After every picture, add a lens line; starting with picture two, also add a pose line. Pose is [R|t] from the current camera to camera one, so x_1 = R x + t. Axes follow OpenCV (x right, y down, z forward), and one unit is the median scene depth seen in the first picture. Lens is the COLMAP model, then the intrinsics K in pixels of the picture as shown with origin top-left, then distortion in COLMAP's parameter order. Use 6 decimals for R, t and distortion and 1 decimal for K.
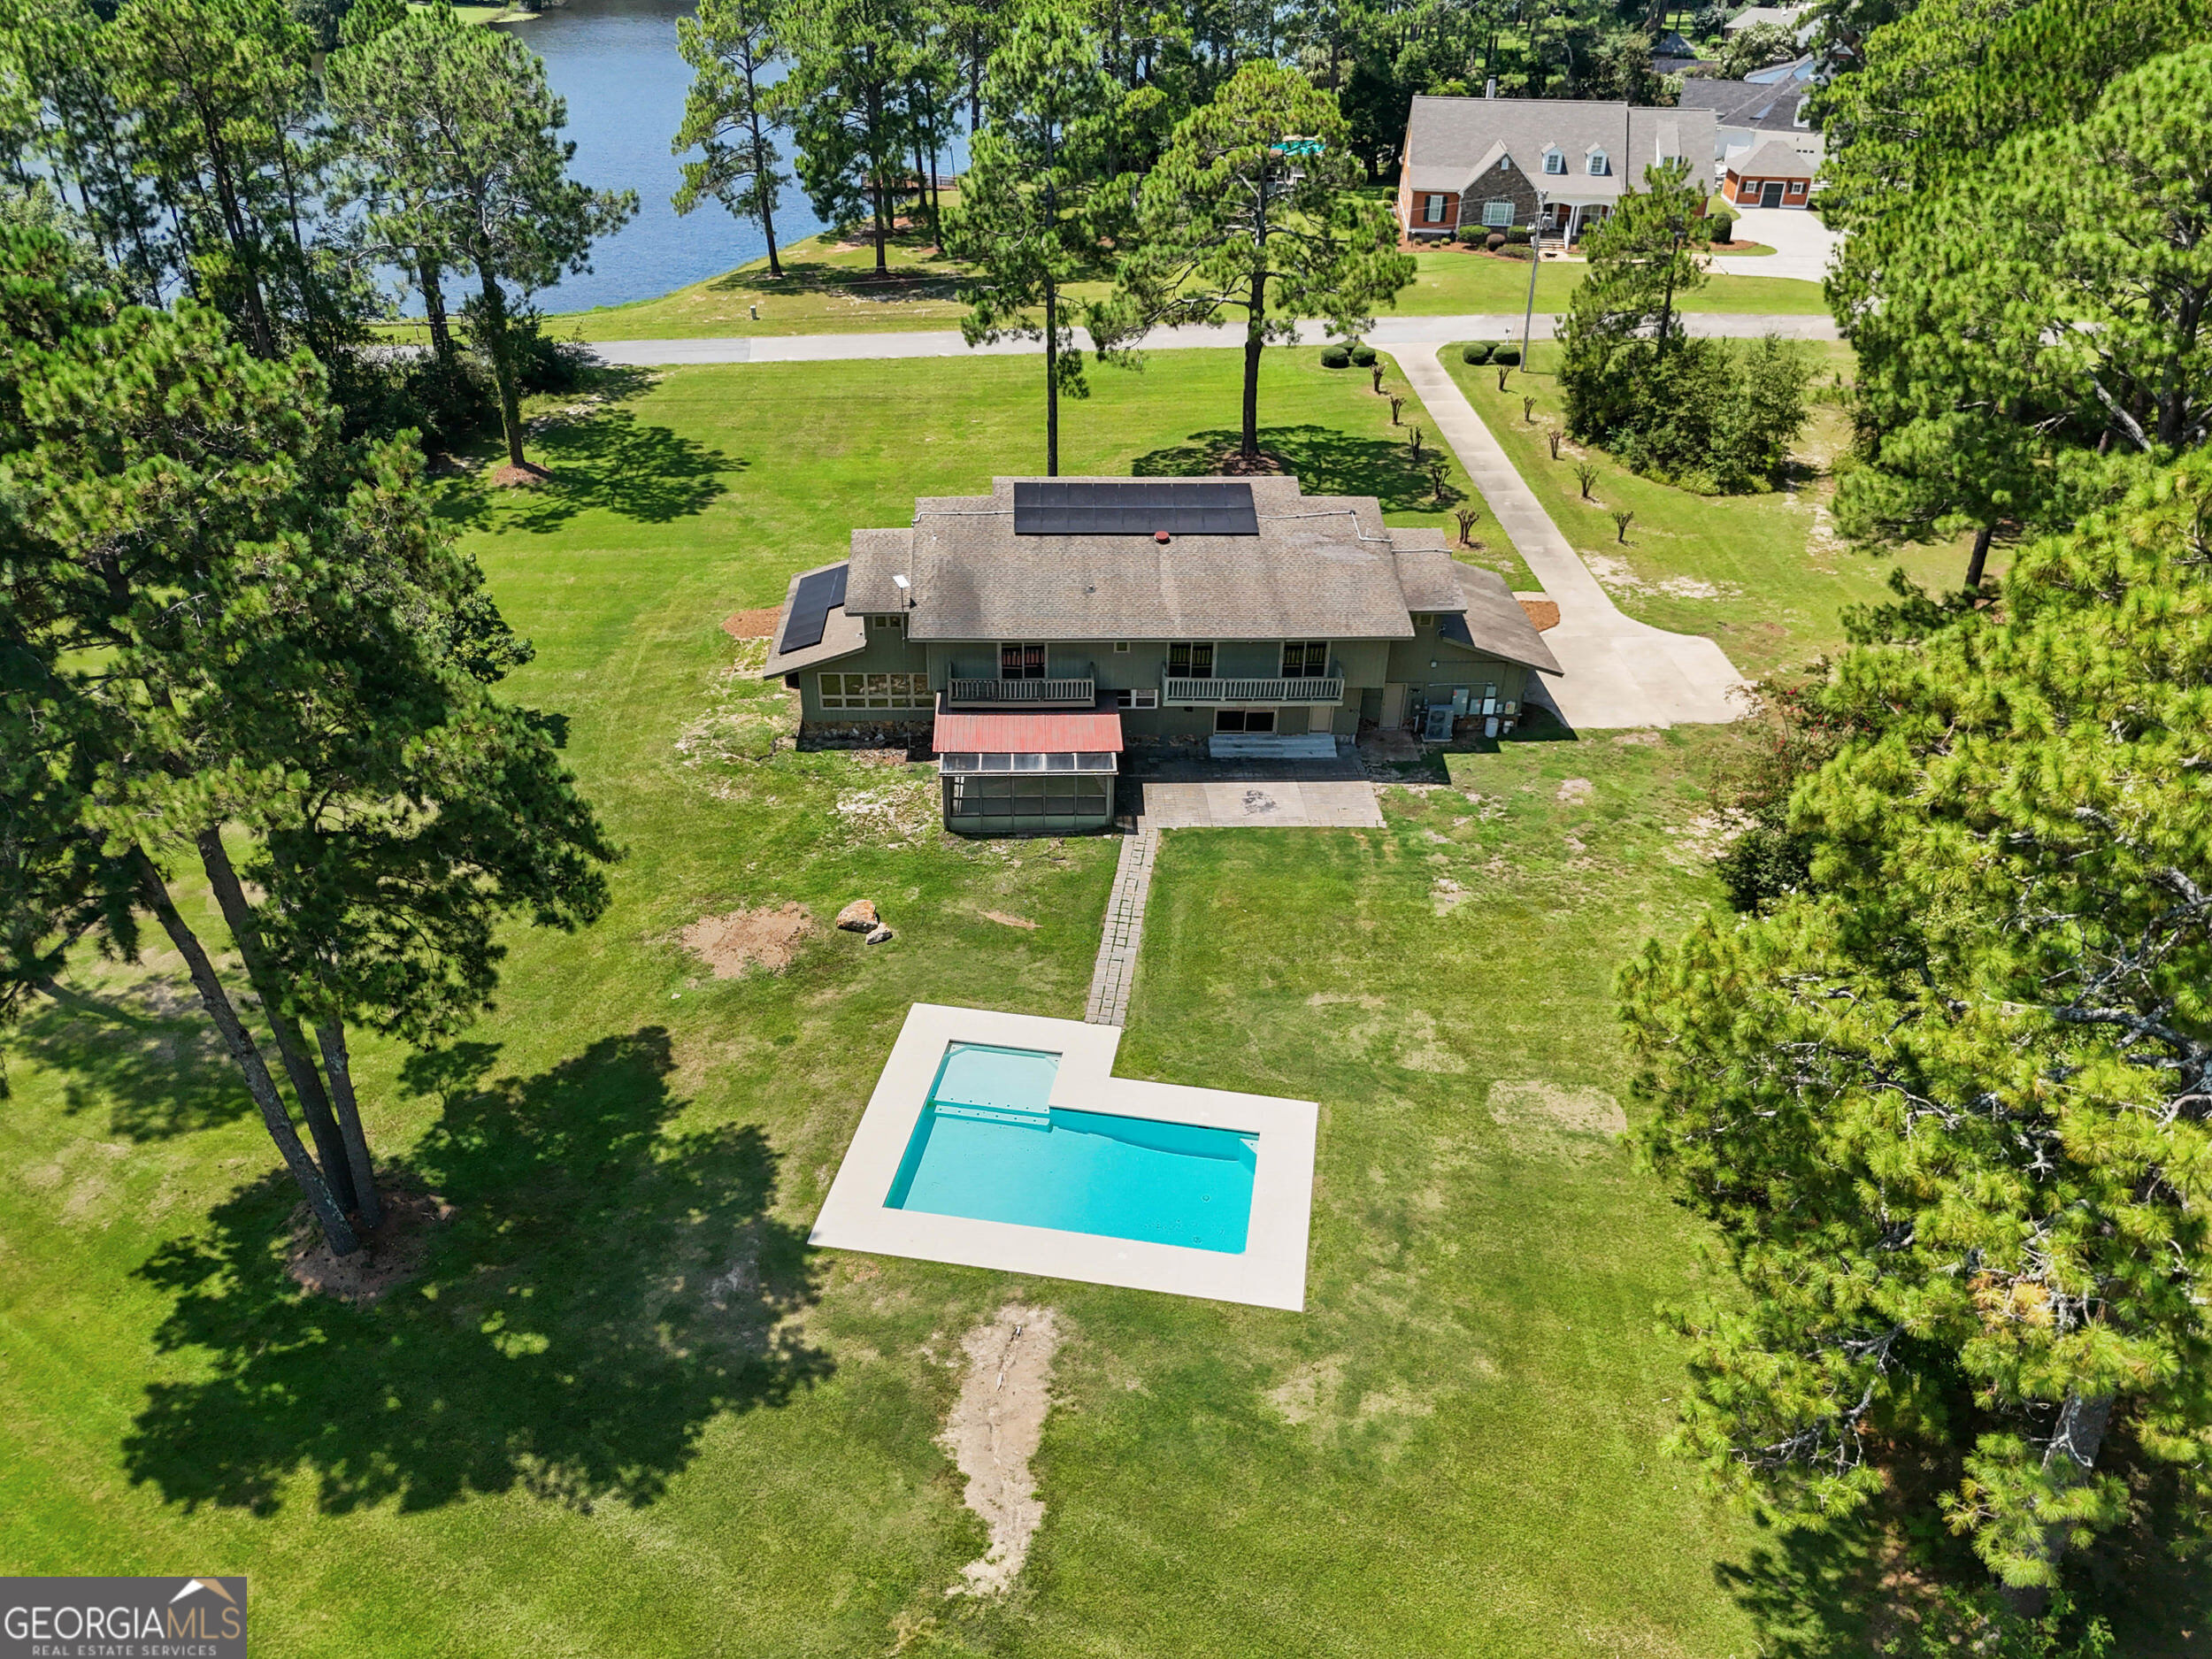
lens RADIAL K [[1626.5, 0, 1106.0], [0, 1626.5, 829.5], [0, 0, 1]] dist [0.063470, -0.093728]
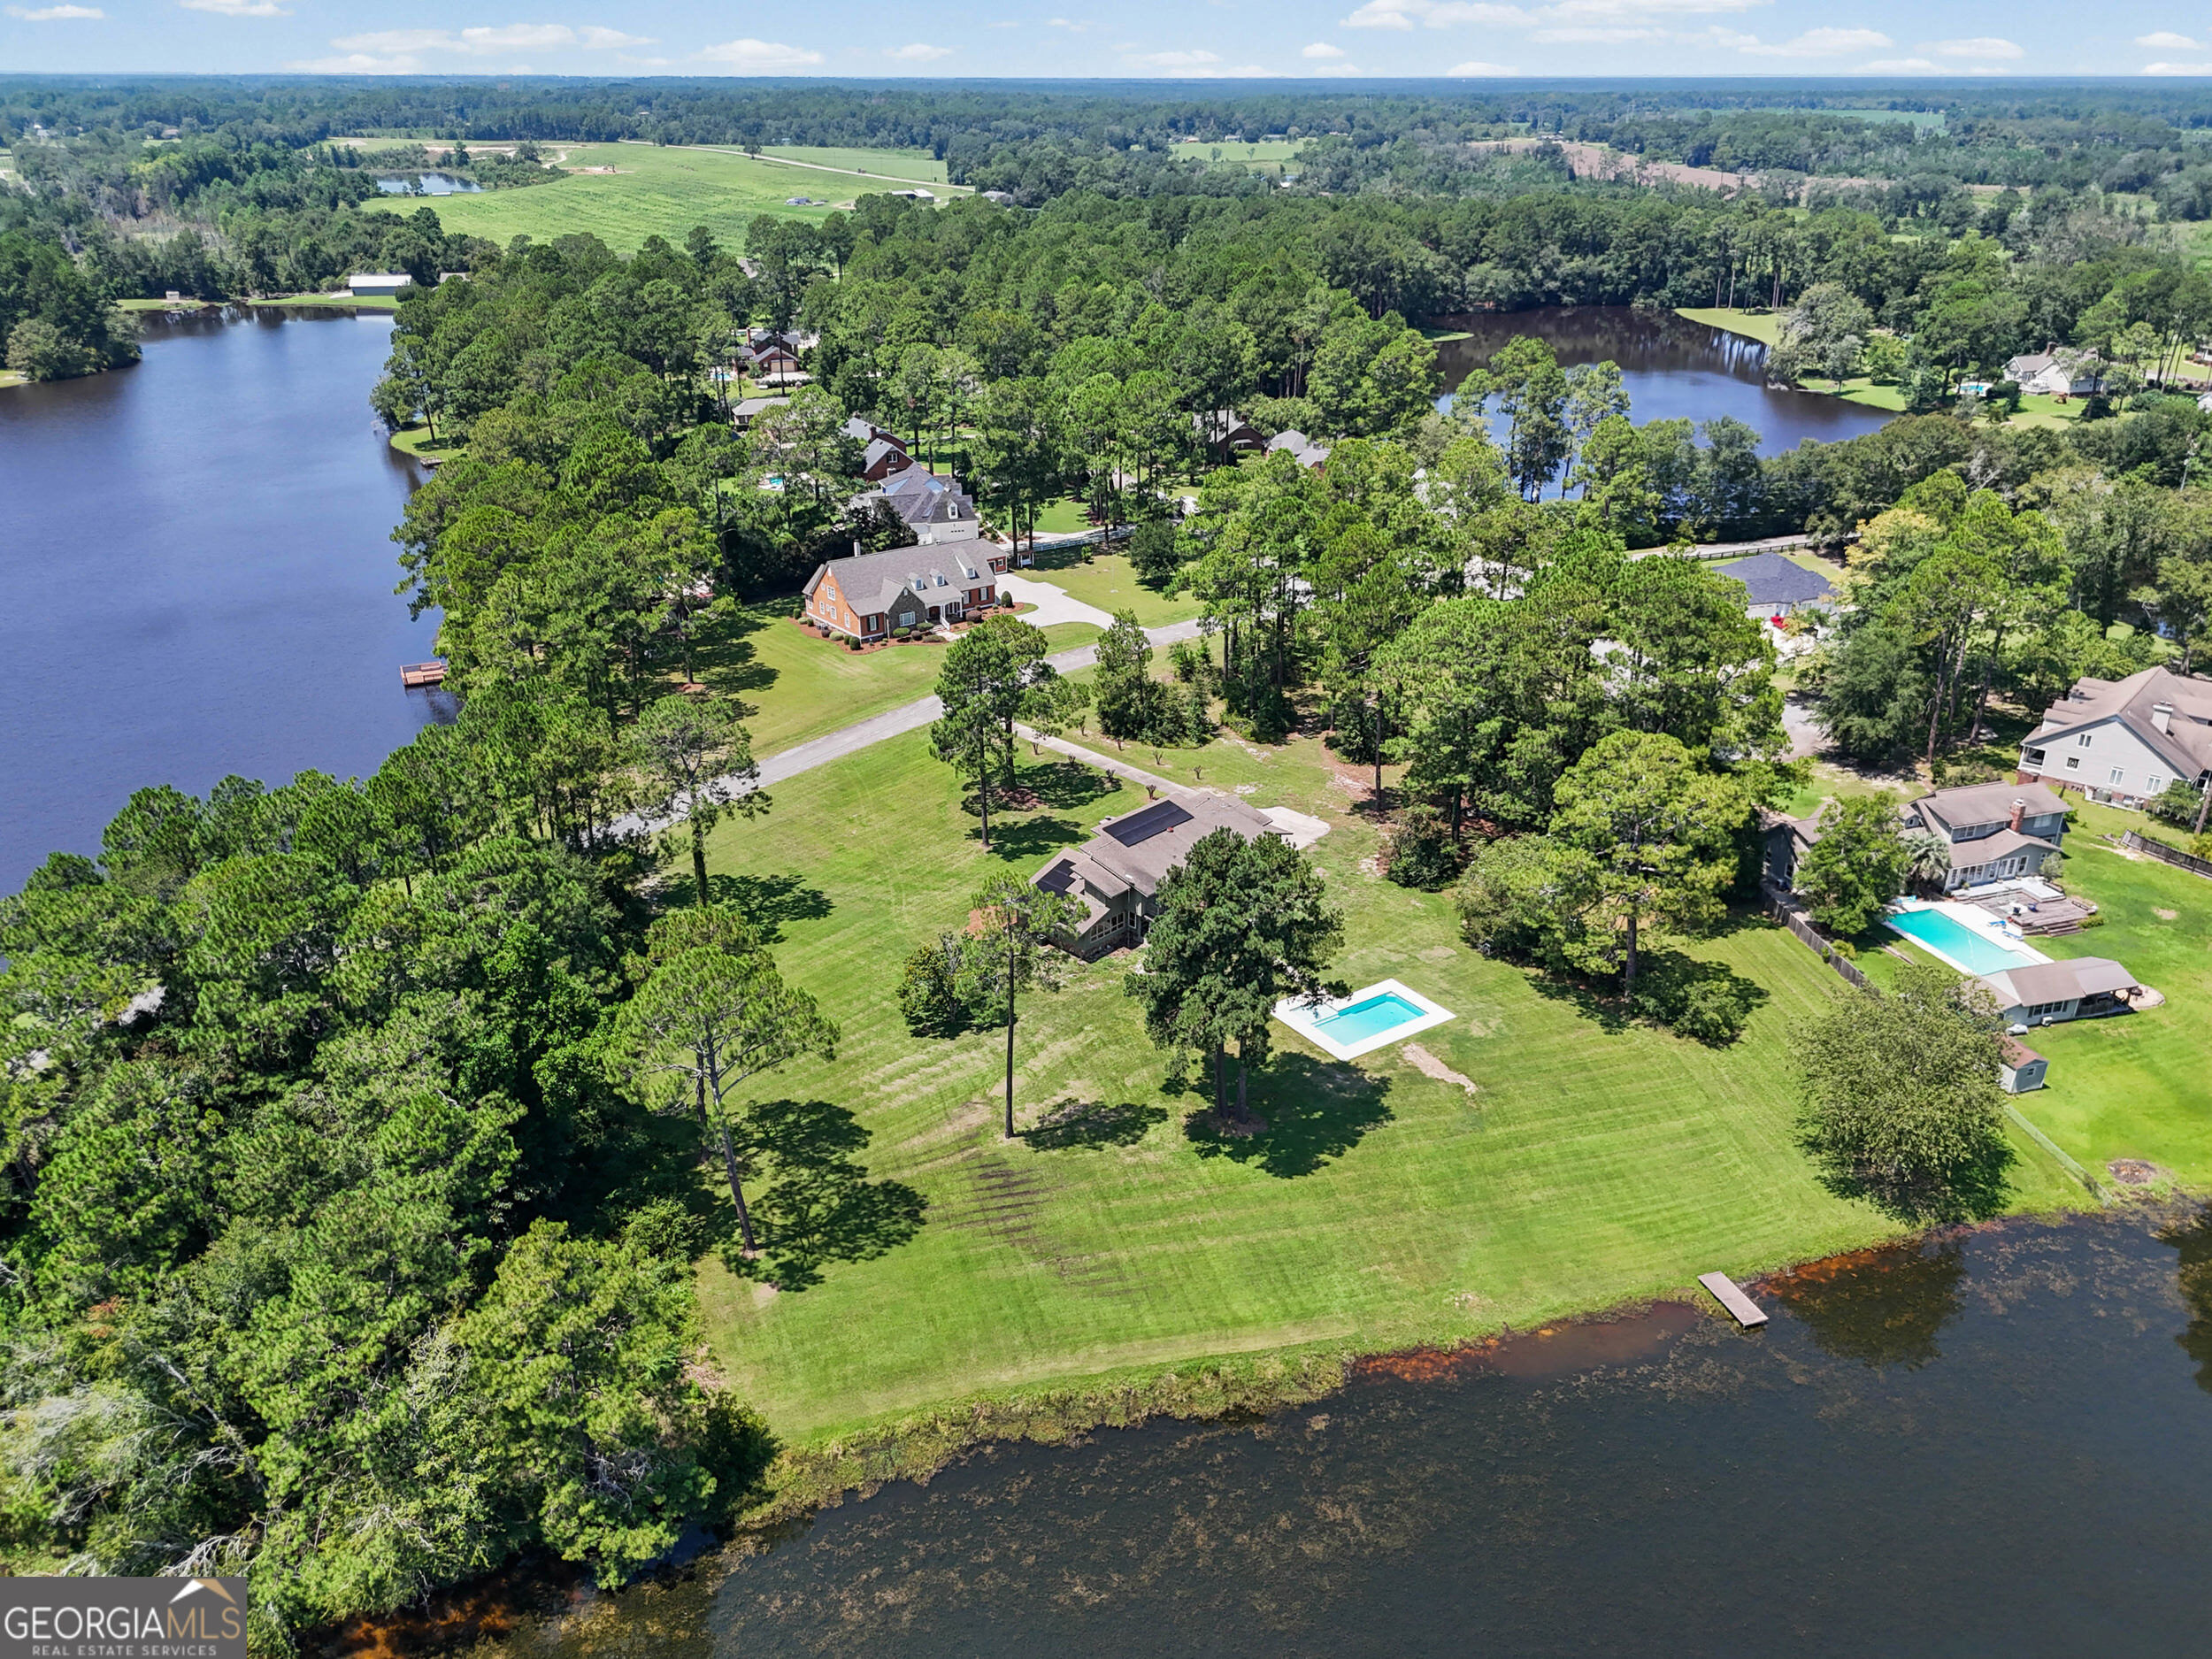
lens RADIAL K [[1677.0, 0, 1106.0], [0, 1677.0, 829.5], [0, 0, 1]] dist [0.087685, -0.094574]
pose [[0.720238, -0.297838, 0.626539, -1.606928], [0.370306, 0.928775, 0.015827, -0.256256], [-0.586627, 0.220611, 0.779230, -0.905531]]
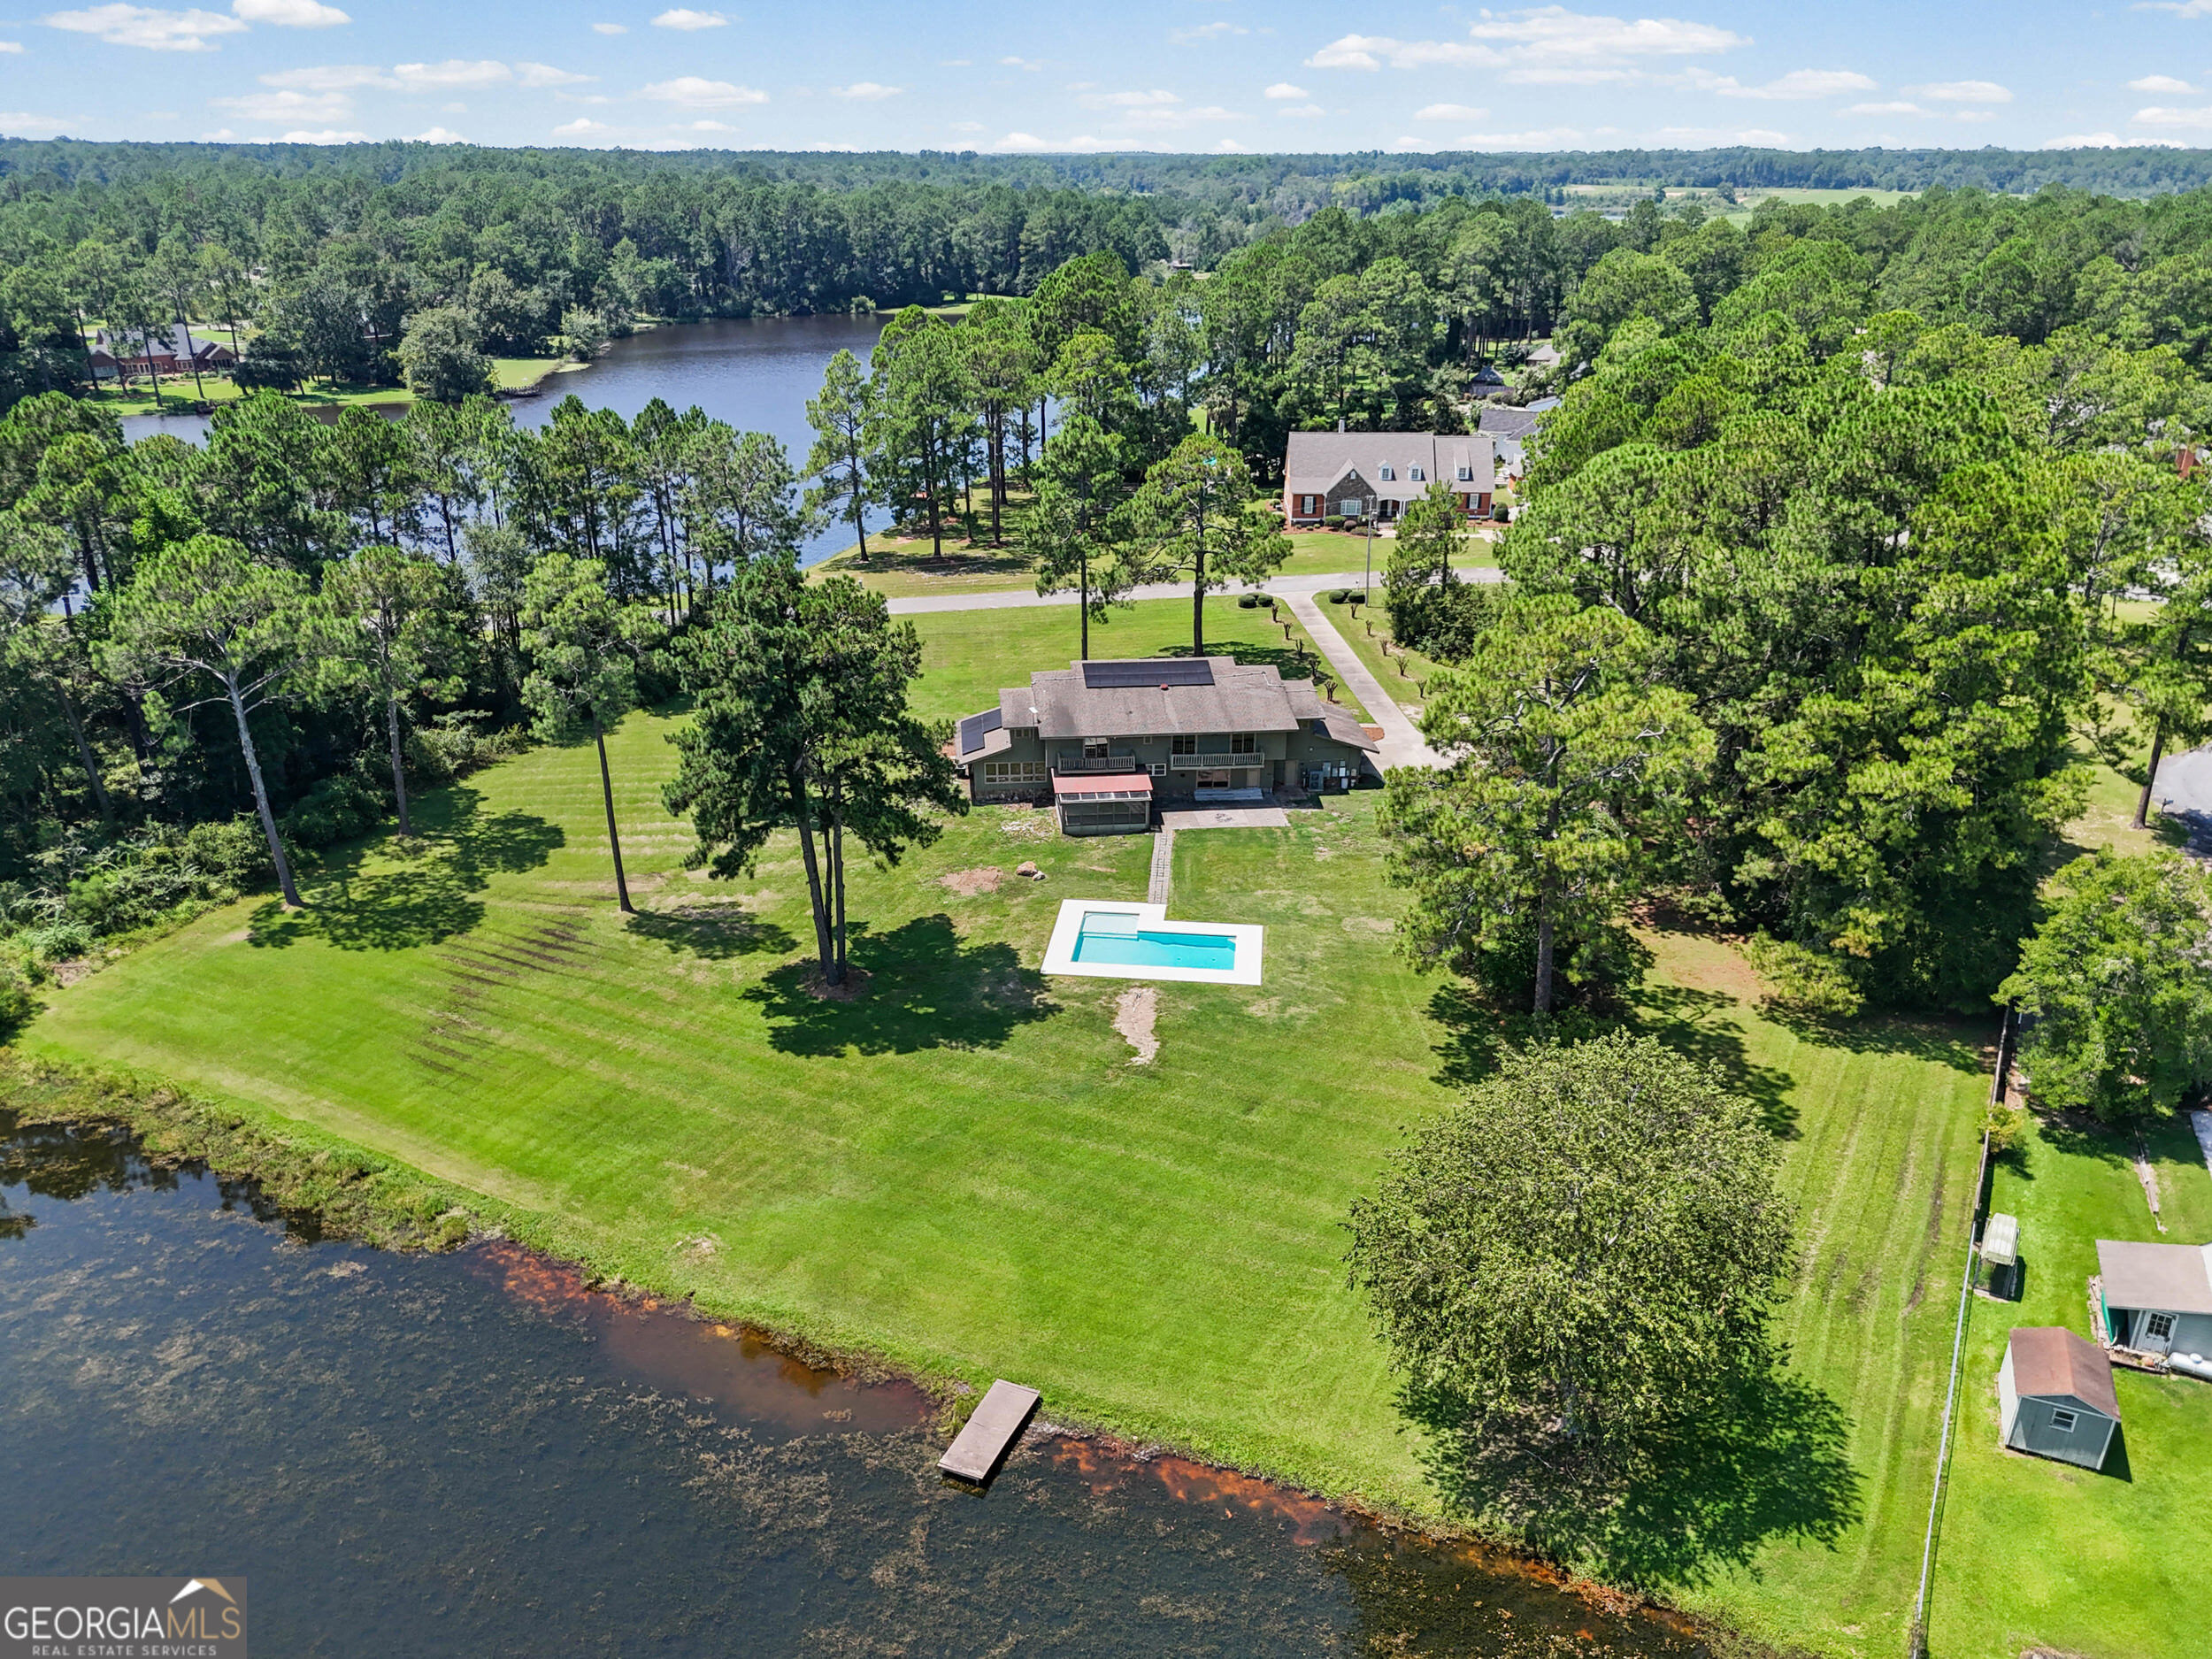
lens RADIAL K [[1625.8, 0, 1097.2], [0, 1625.8, 824.1], [0, 0, 1]] dist [0.089170, -0.087802]
pose [[0.998521, -0.033891, 0.042522, -0.128181], [0.040243, 0.986499, -0.158743, 0.272136], [-0.036568, 0.160219, 0.986404, -0.829614]]
